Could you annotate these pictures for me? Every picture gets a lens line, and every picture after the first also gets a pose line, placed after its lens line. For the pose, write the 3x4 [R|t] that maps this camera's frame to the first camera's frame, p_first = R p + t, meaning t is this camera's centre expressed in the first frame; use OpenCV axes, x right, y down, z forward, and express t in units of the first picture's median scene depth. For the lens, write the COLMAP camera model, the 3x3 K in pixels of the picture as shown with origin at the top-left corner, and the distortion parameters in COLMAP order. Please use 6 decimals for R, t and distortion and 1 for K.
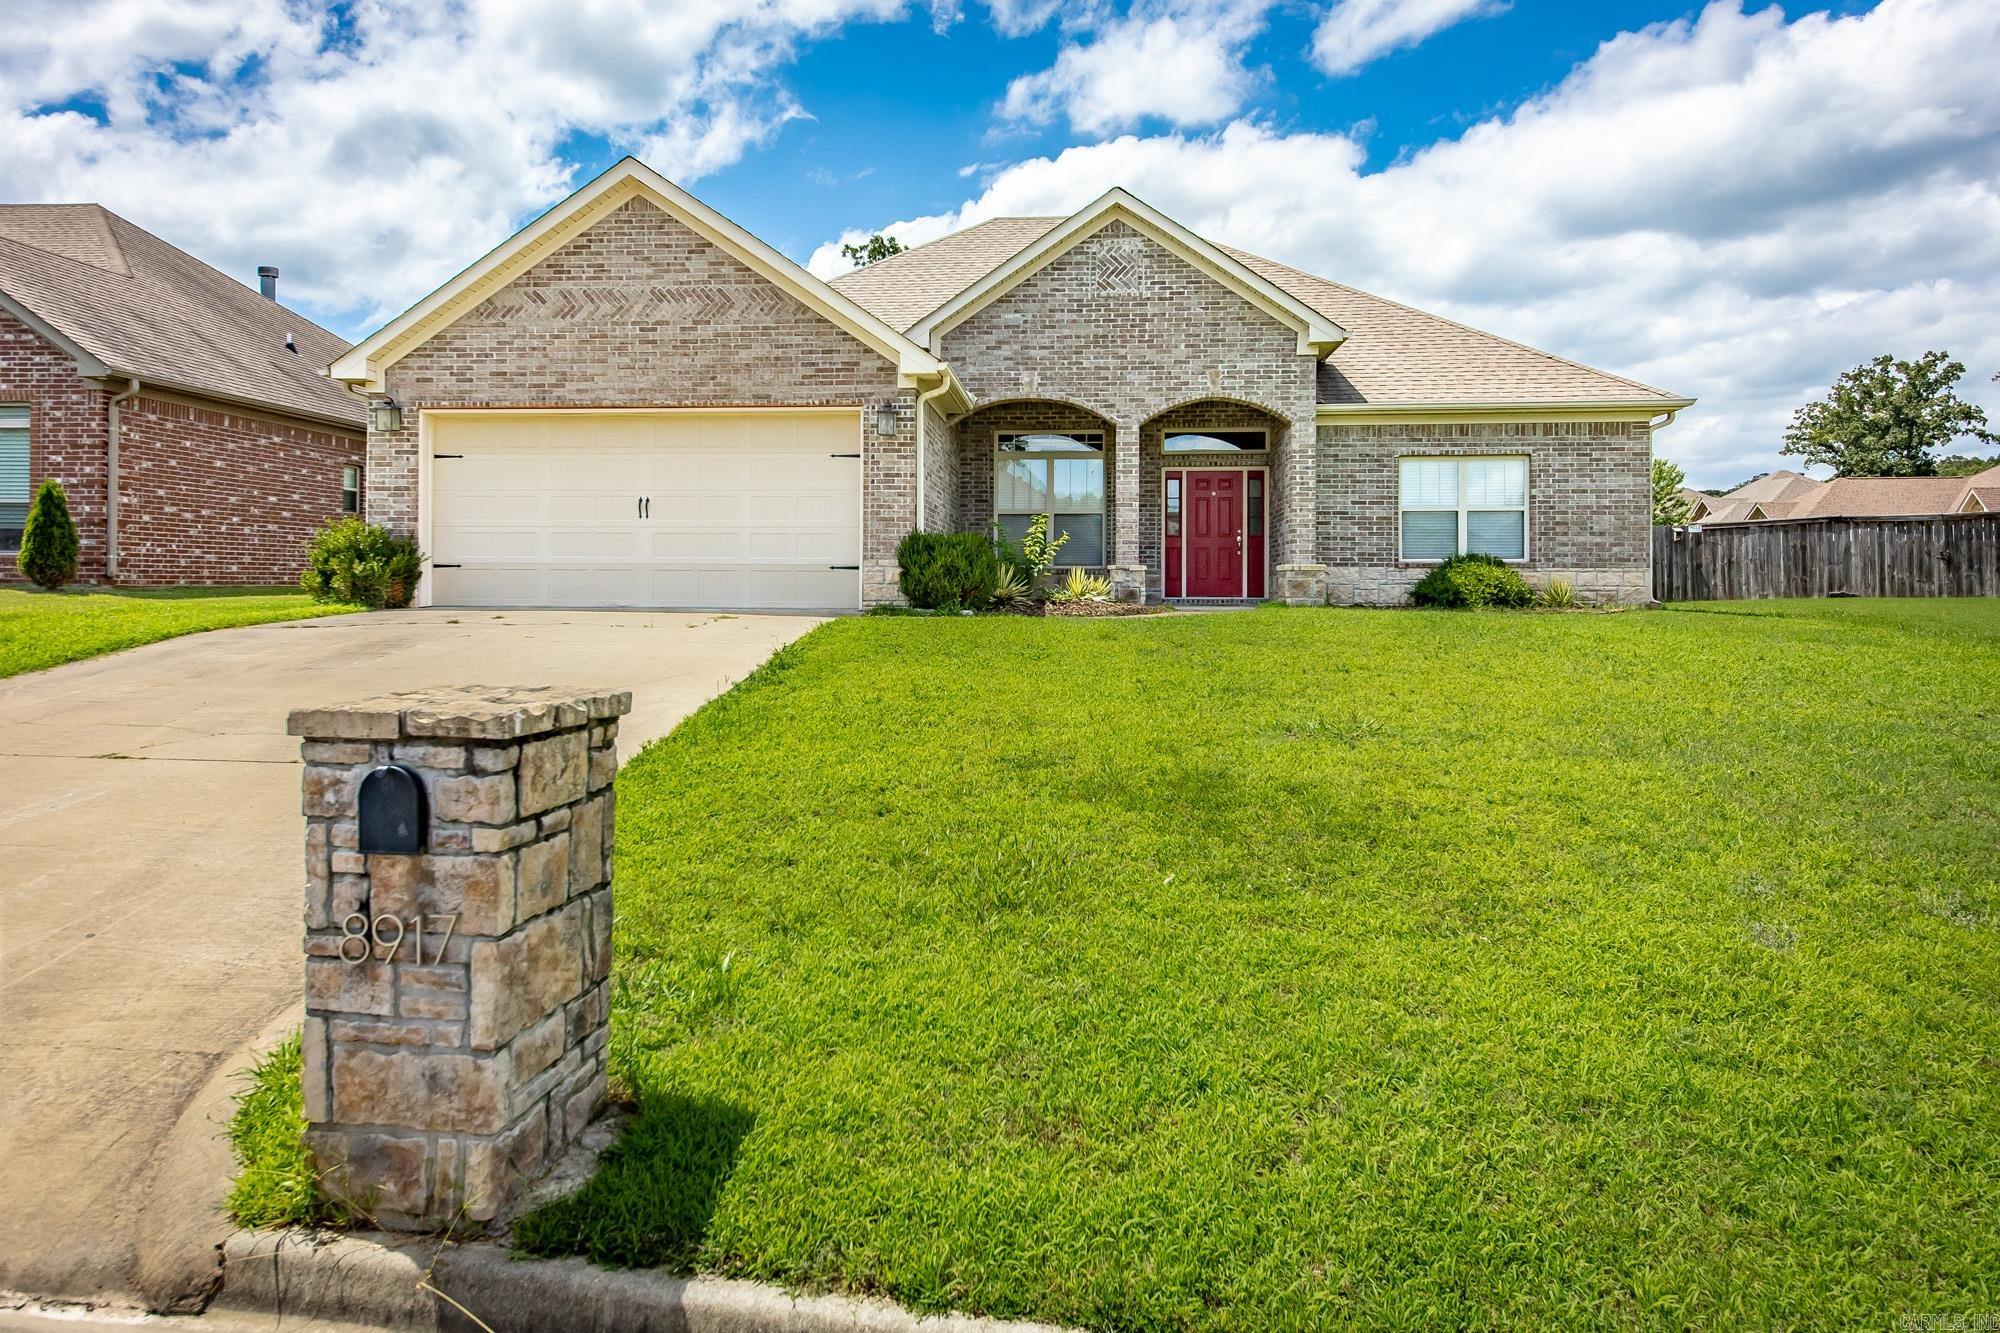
lens RADIAL K [[1209.9, 0, 962.2], [0, 1209.9, 562.8], [0, 0, 1]] dist [0.035718, 0.003003]
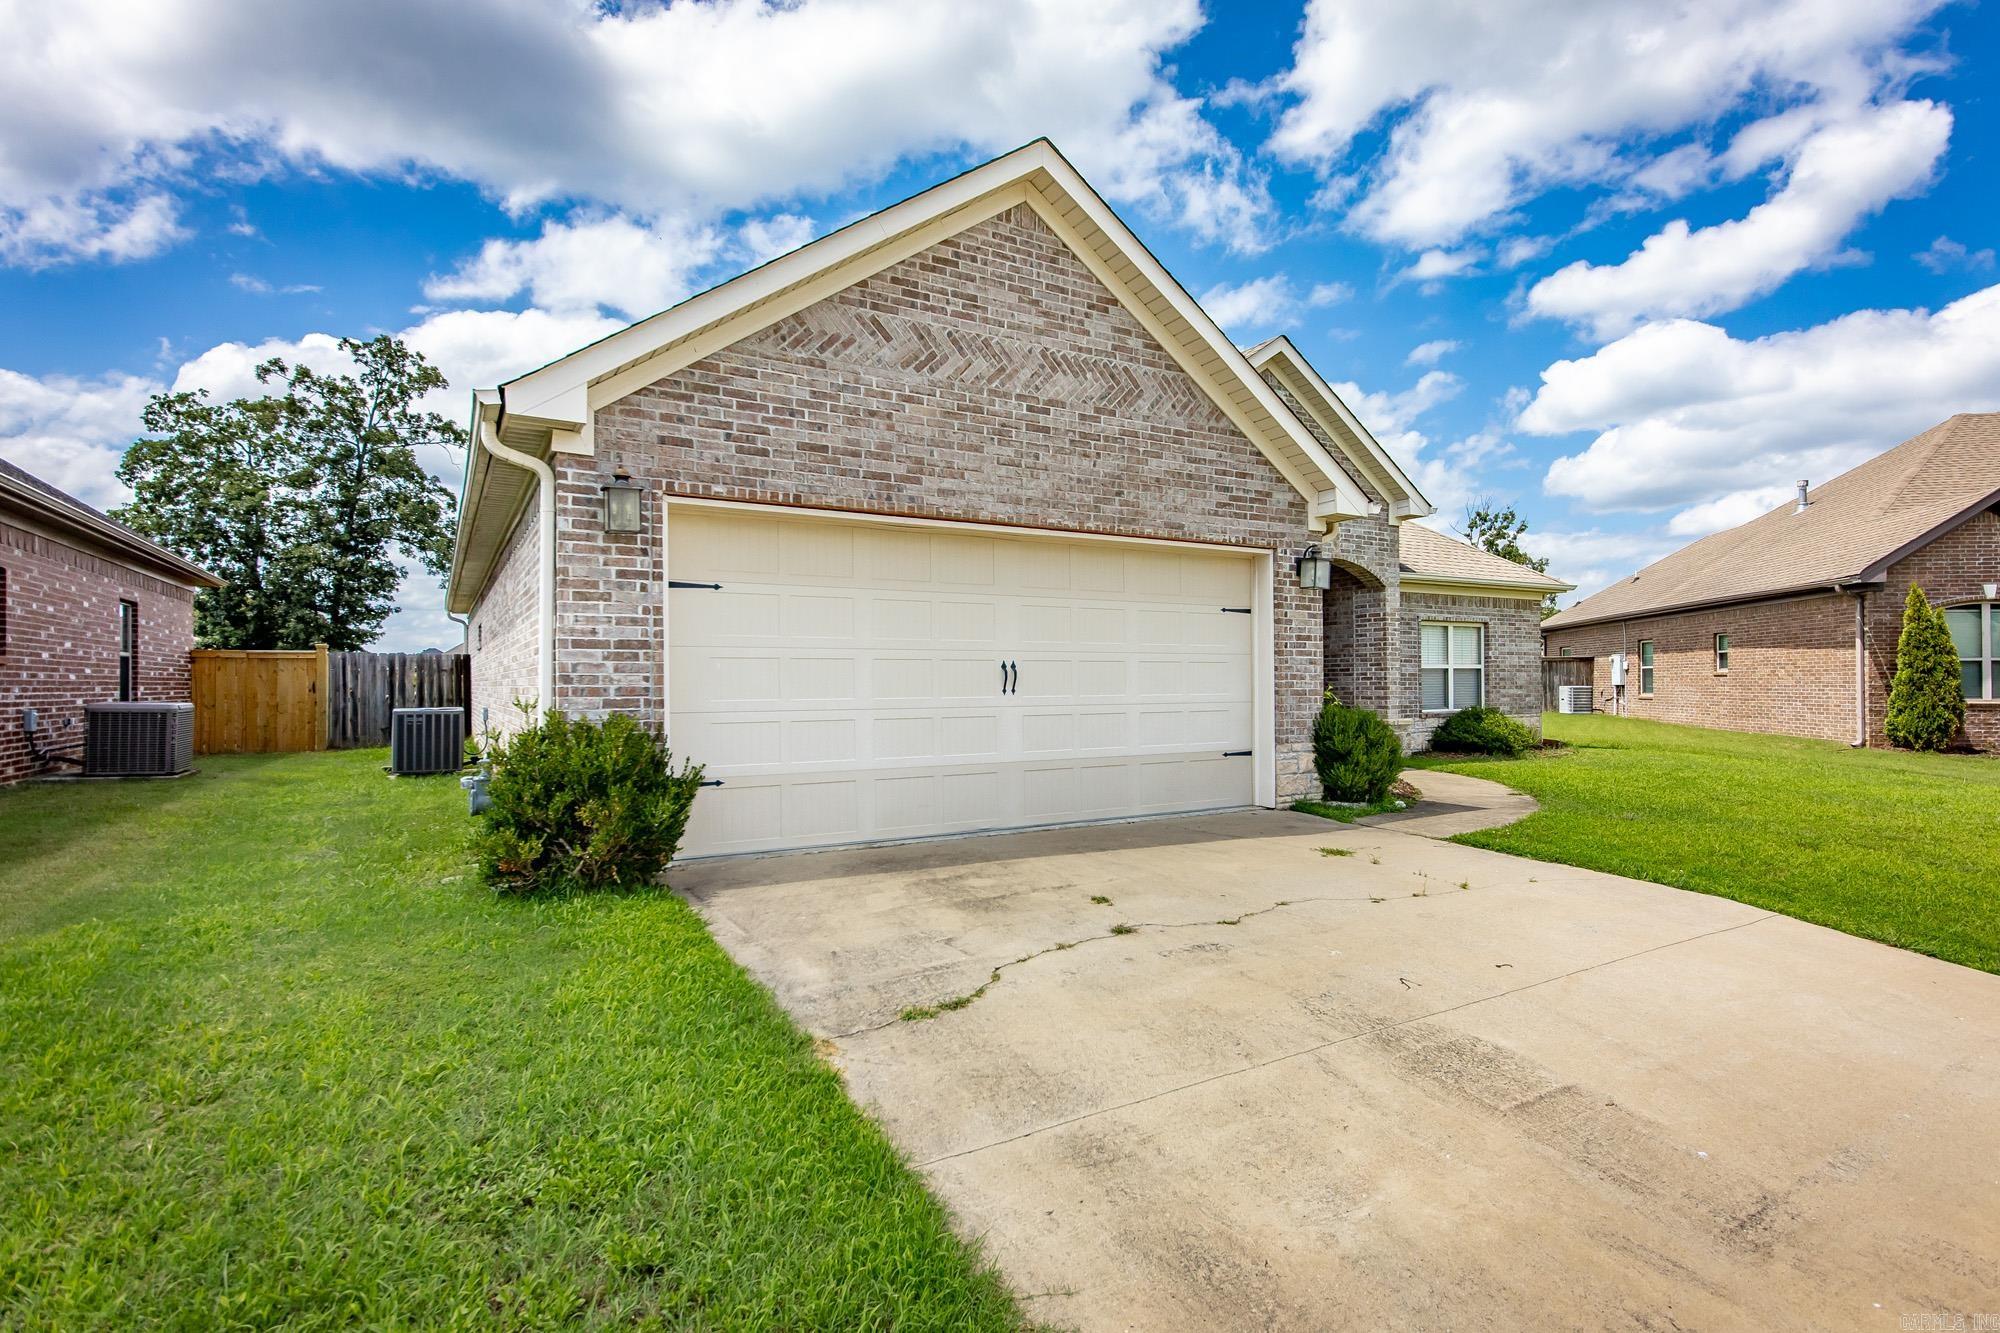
lens RADIAL K [[952.2, 0, 990.2], [0, 952.2, 674.9], [0, 0, 1]] dist [0.001013, 0.000705]
pose [[0.817682, -0.005082, 0.575648, -0.563535], [0.000129, 0.999963, 0.008645, -0.050745], [-0.575670, -0.006995, 0.817652, 0.573211]]
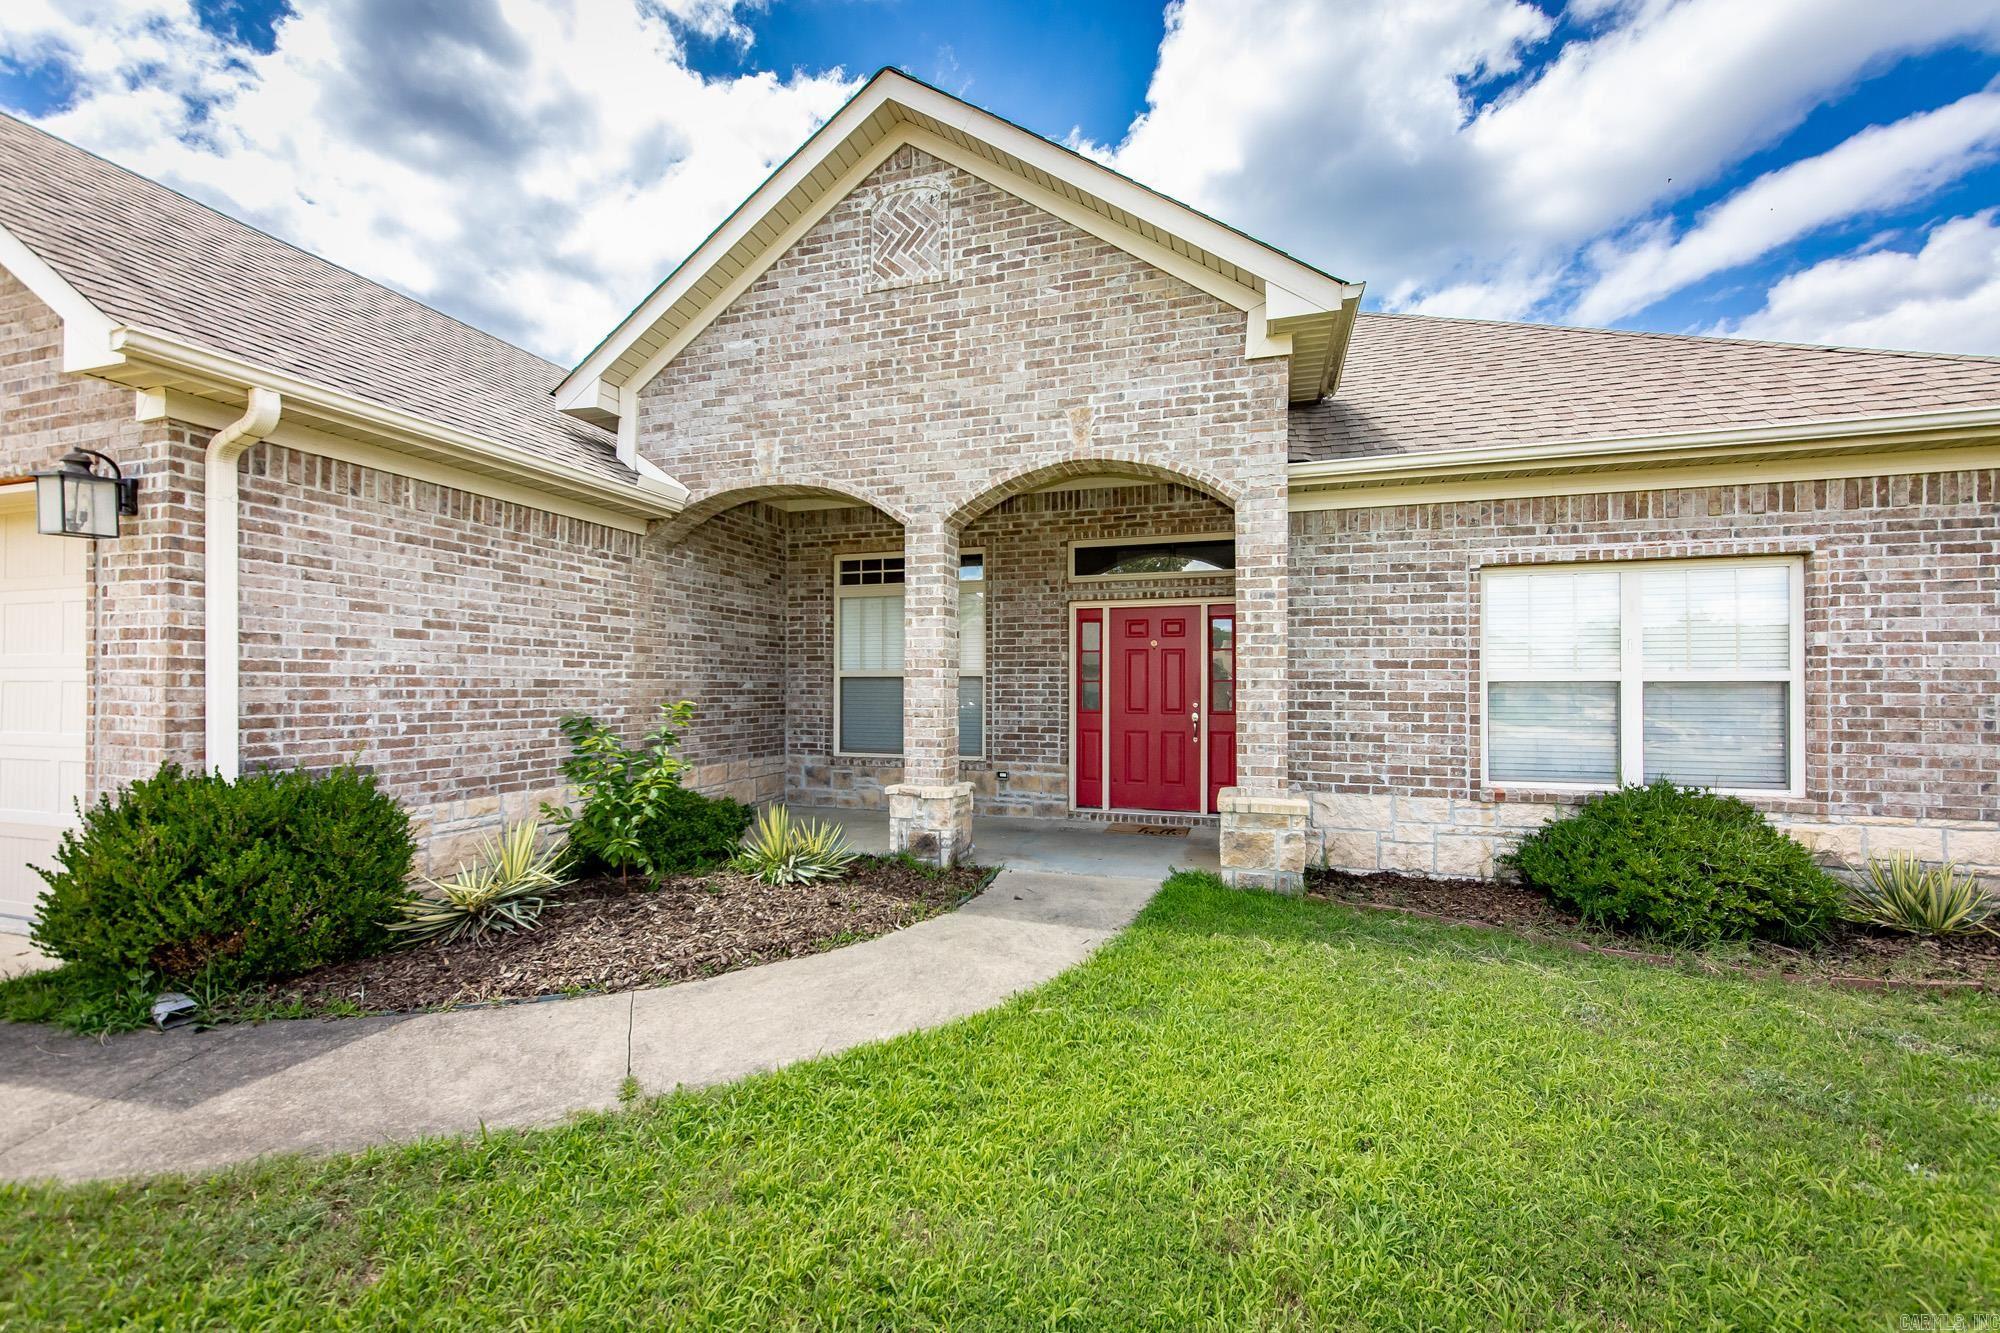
lens RADIAL K [[794.3, 0, 1000.5], [0, 794.3, 683.6], [0, 0, 1]] dist [0.000497, 0.000408]
pose [[0.979289, -0.004309, -0.202420, 0.273381], [0.006763, 0.999912, 0.011437, -0.053743], [0.202353, -0.012570, 0.979232, 0.754760]]
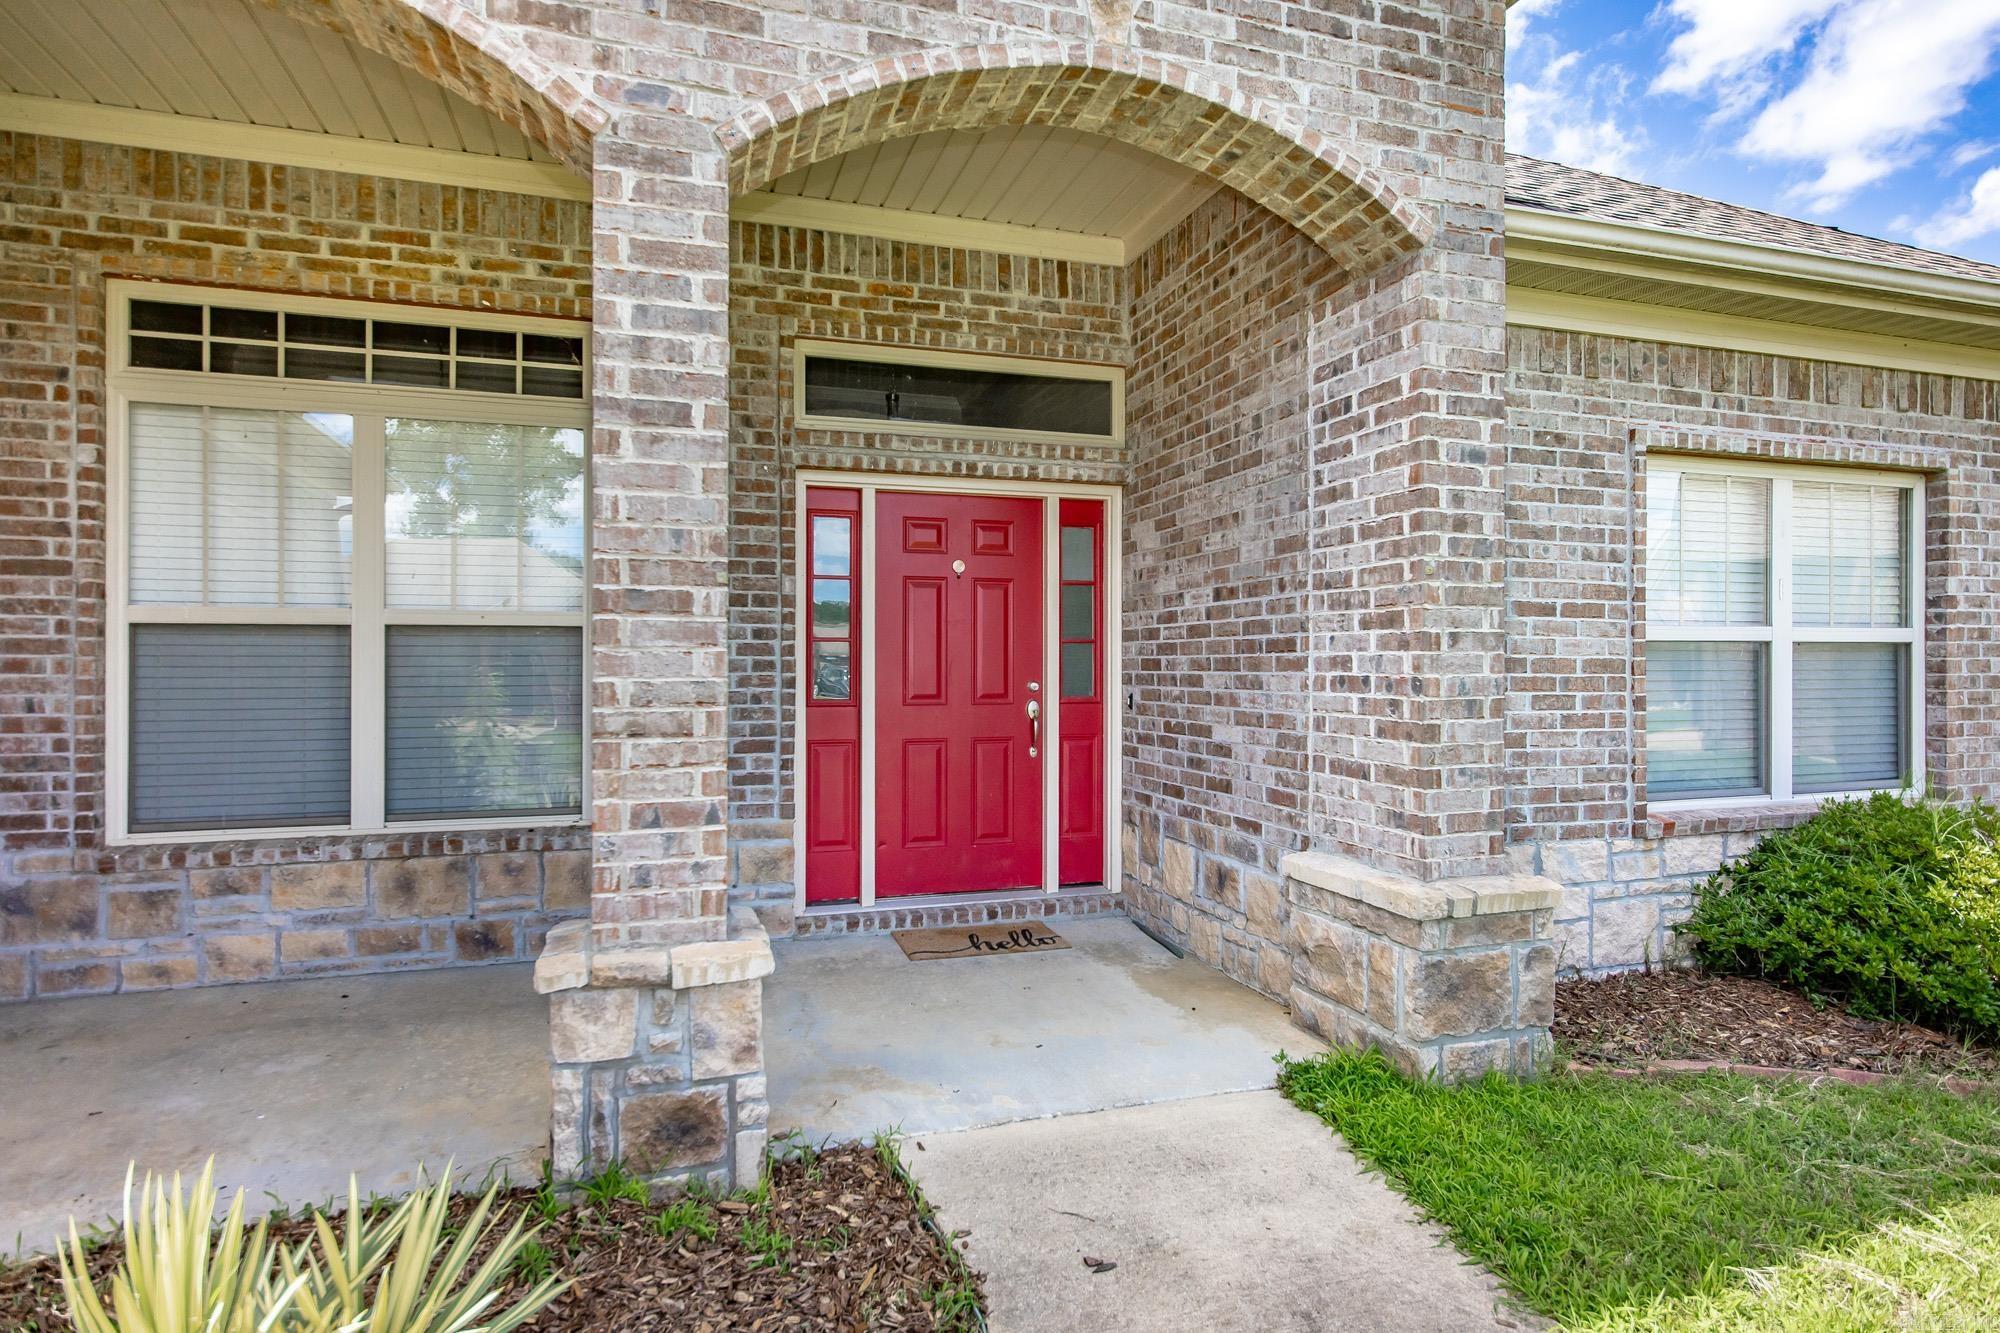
lens RADIAL K [[1064.7, 0, 997.0], [0, 1064.7, 657.8], [0, 0, 1]] dist [0.002452, 0.000886]
pose [[0.915250, -0.003667, 0.402869, 0.135162], [-0.002249, 0.999896, 0.014211, -0.048019], [-0.402879, -0.013912, 0.915147, 0.954808]]
